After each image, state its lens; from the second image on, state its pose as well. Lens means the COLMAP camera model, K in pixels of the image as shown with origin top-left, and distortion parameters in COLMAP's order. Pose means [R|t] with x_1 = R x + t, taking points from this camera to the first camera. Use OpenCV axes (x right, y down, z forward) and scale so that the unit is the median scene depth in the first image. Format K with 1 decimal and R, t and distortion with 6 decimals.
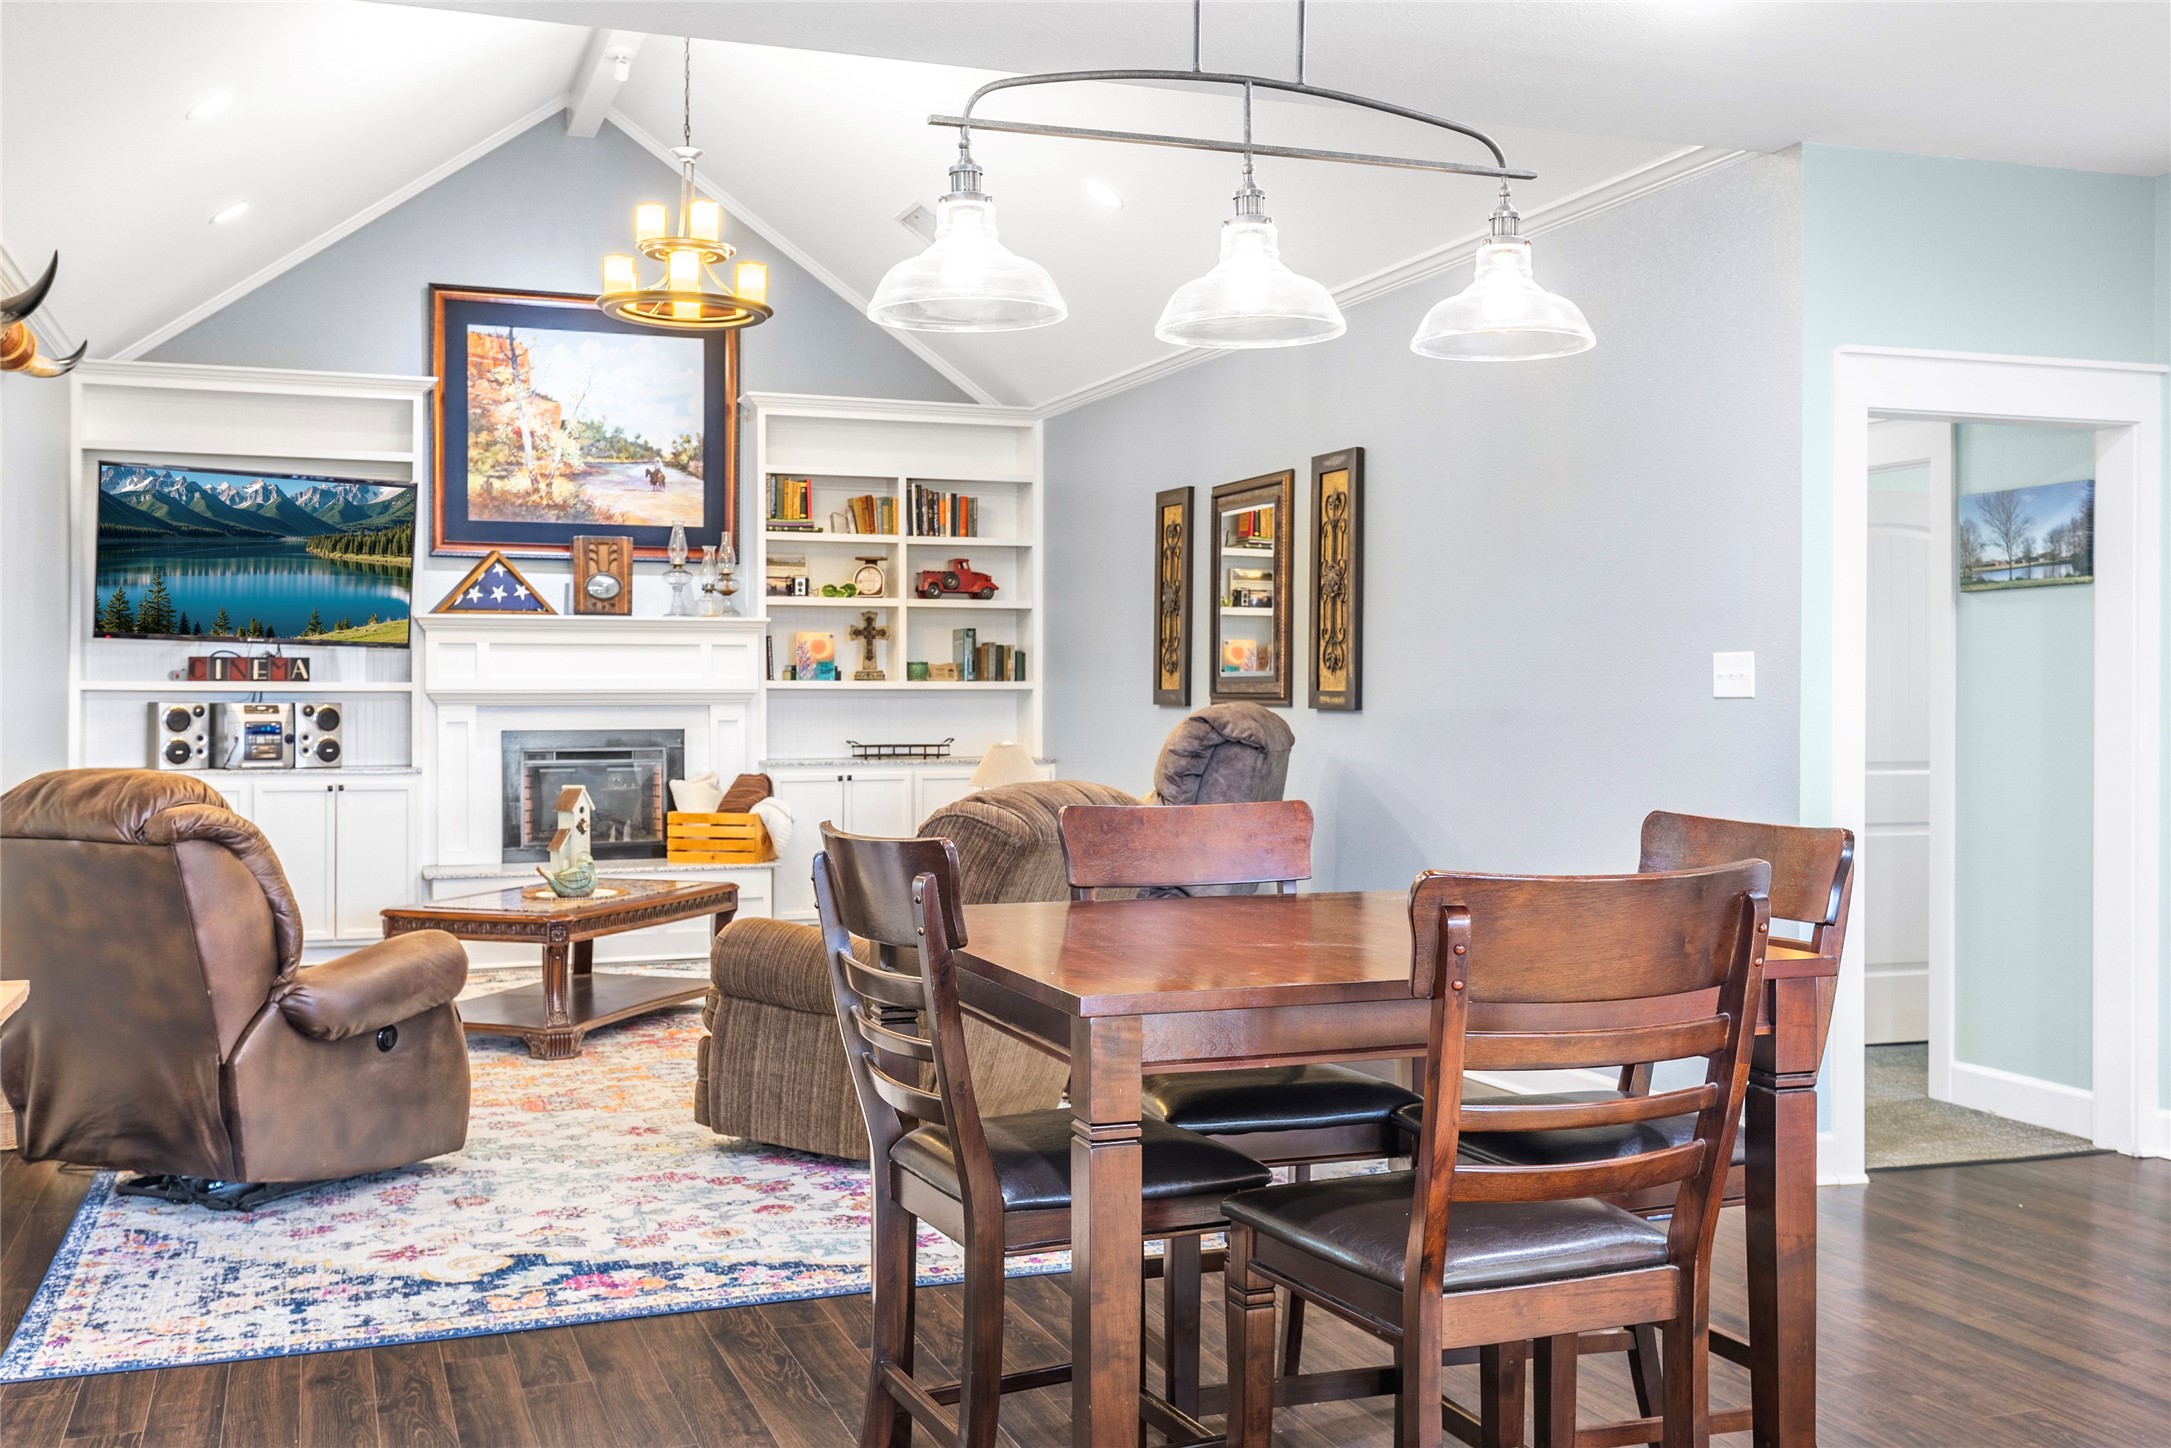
lens RADIAL K [[2097.3, 0, 1085.5], [0, 2097.3, 724.0], [0, 0, 1]] dist [0.010742, -0.005331]
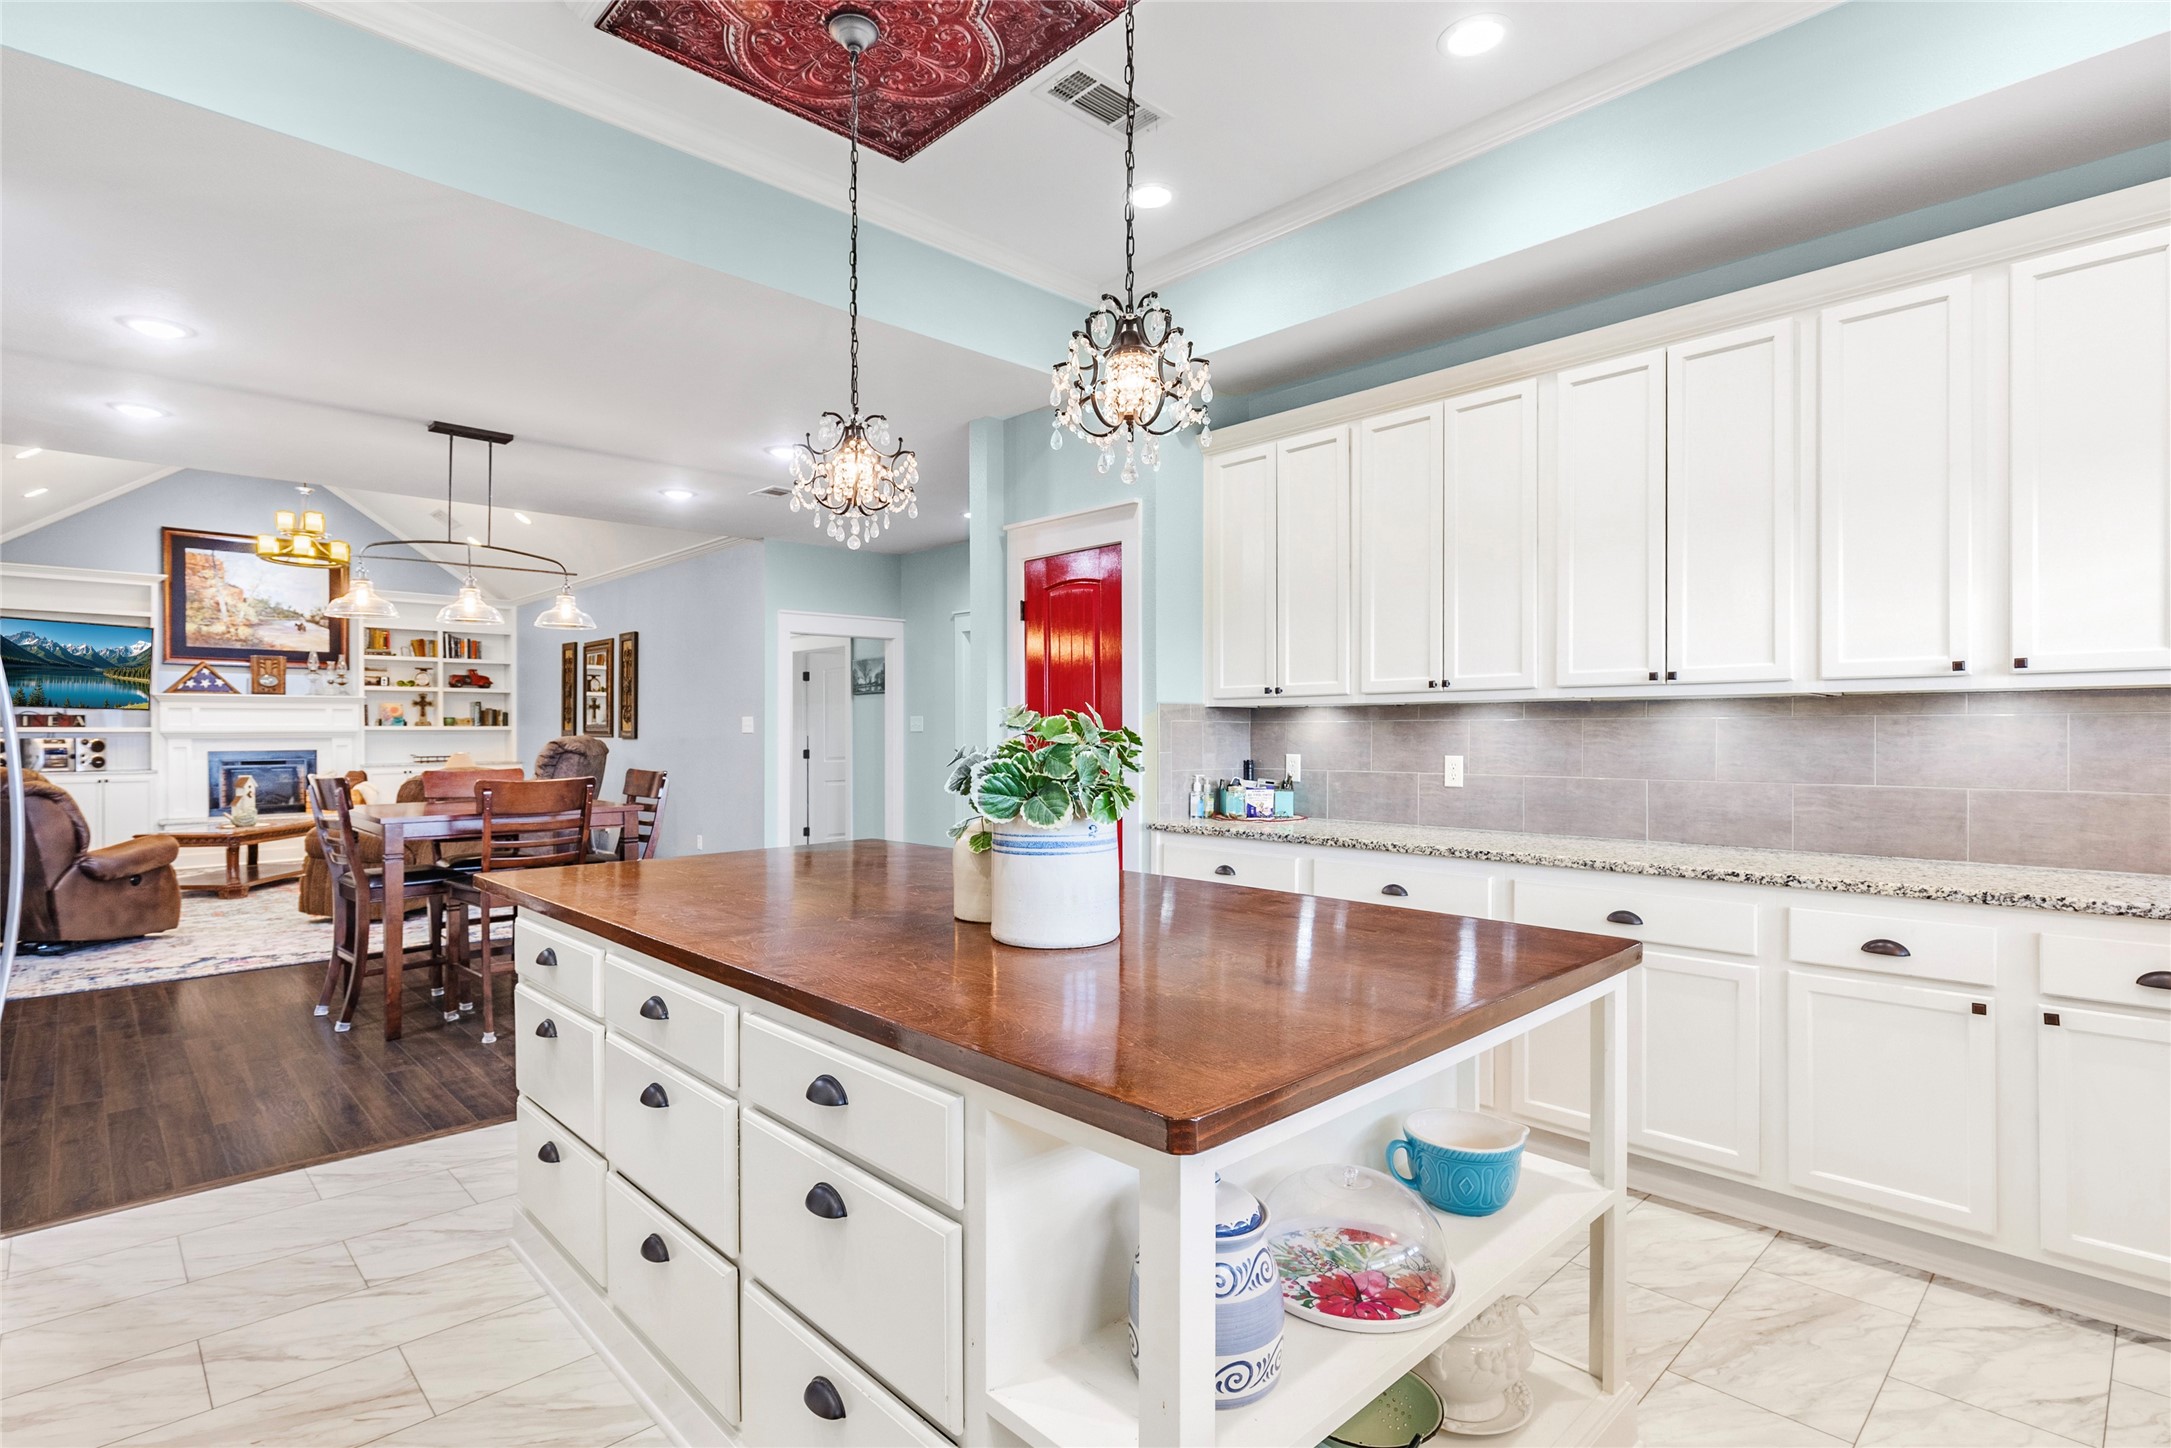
lens RADIAL K [[1056.0, 0, 1073.1], [0, 1056.0, 740.5], [0, 0, 1]] dist [-0.001538, 0.000180]
pose [[0.919094, -0.006363, 0.393986, 0.085705], [0.008249, 0.999961, -0.003092, 0.002801], [-0.393951, 0.006092, 0.919111, -0.255769]]
